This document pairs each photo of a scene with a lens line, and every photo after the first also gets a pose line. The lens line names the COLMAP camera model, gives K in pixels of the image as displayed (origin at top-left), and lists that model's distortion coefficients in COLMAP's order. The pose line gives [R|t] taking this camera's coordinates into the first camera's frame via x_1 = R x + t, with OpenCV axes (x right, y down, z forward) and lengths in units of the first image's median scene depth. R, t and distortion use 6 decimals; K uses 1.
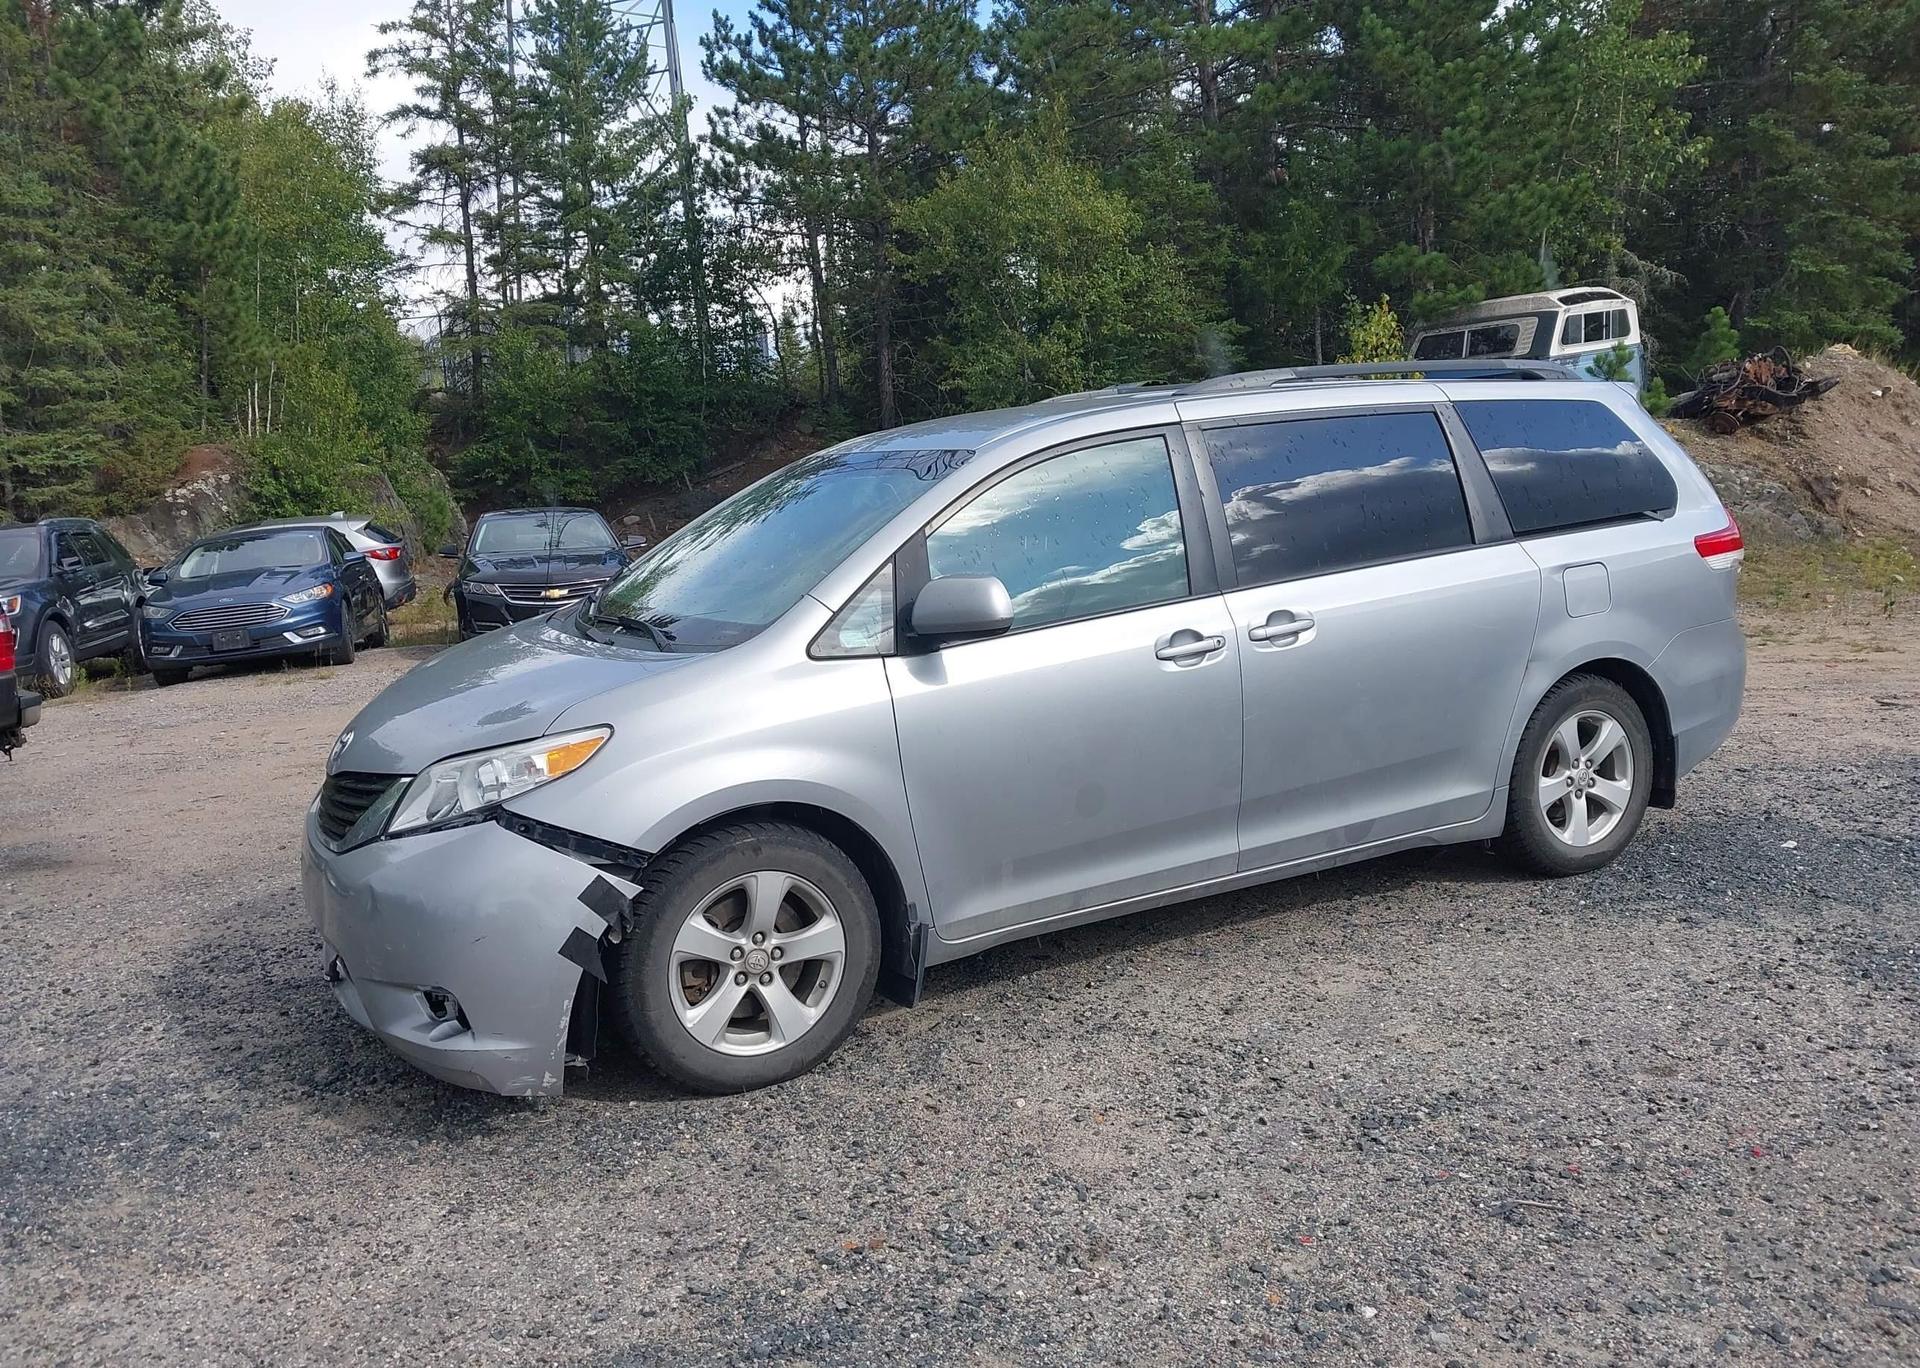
lens RADIAL K [[1520.9, 0, 949.1], [0, 1520.9, 684.1], [0, 0, 1]] dist [0.031067, -0.035471]
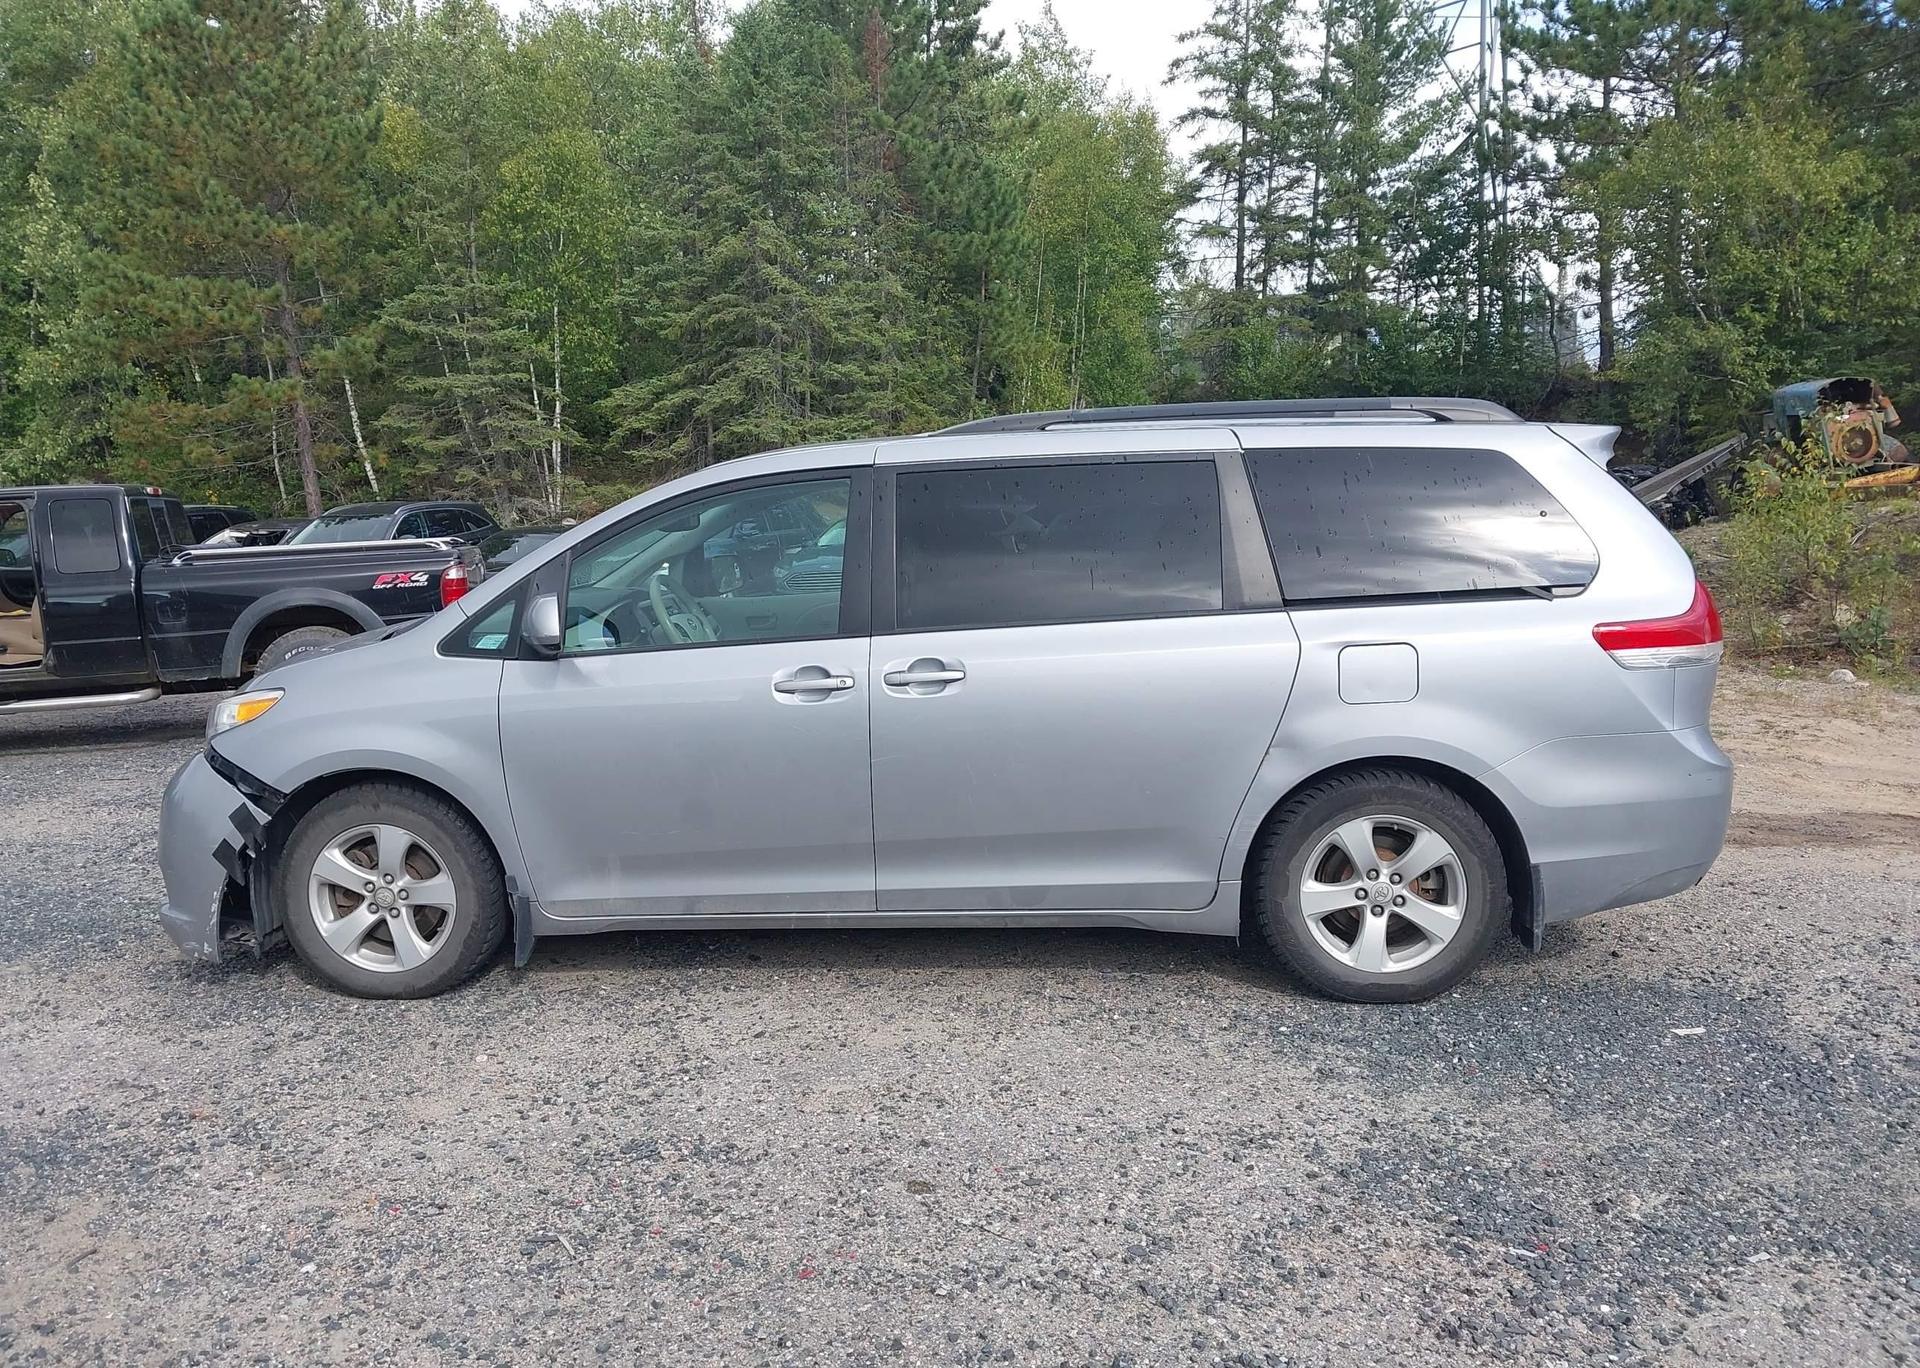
lens RADIAL K [[1520.9, 0, 956.0], [0, 1520.9, 686.1], [0, 0, 1]] dist [0.031067, -0.035471]
pose [[0.839413, 0.114229, -0.531355, 0.179093], [-0.106843, 0.993269, 0.044744, -0.018042], [0.532889, 0.019213, 0.845967, 0.041111]]
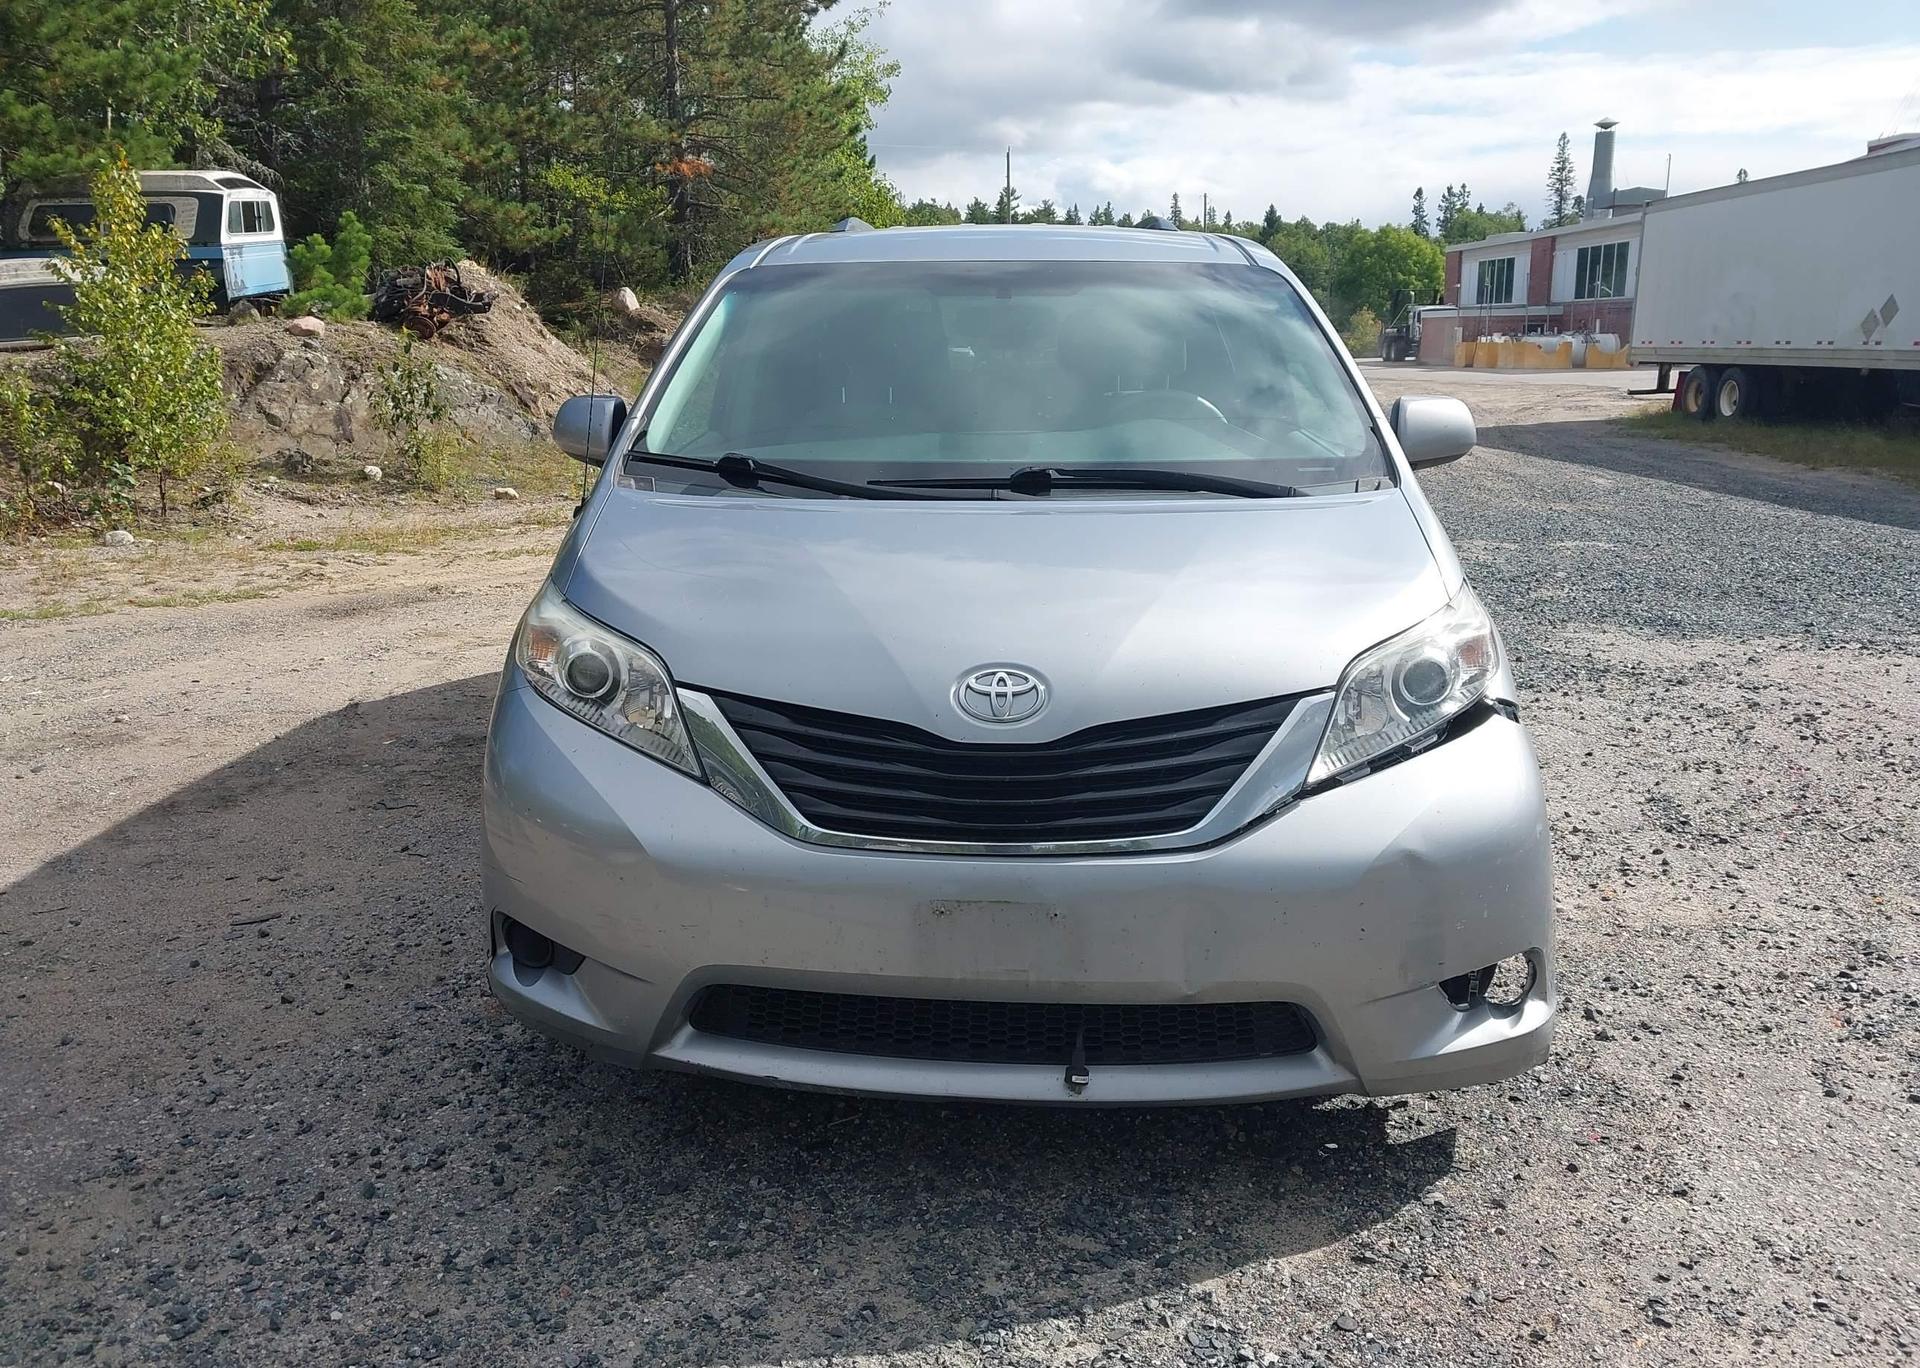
lens RADIAL K [[1520.9, 0, 947.9], [0, 1520.9, 675.9], [0, 0, 1]] dist [0.031067, -0.035471]
pose [[0.513288, -0.140468, 0.846643, -0.196838], [0.103757, 0.989435, 0.101255, -0.005733], [-0.851922, 0.035872, 0.522439, 0.158427]]
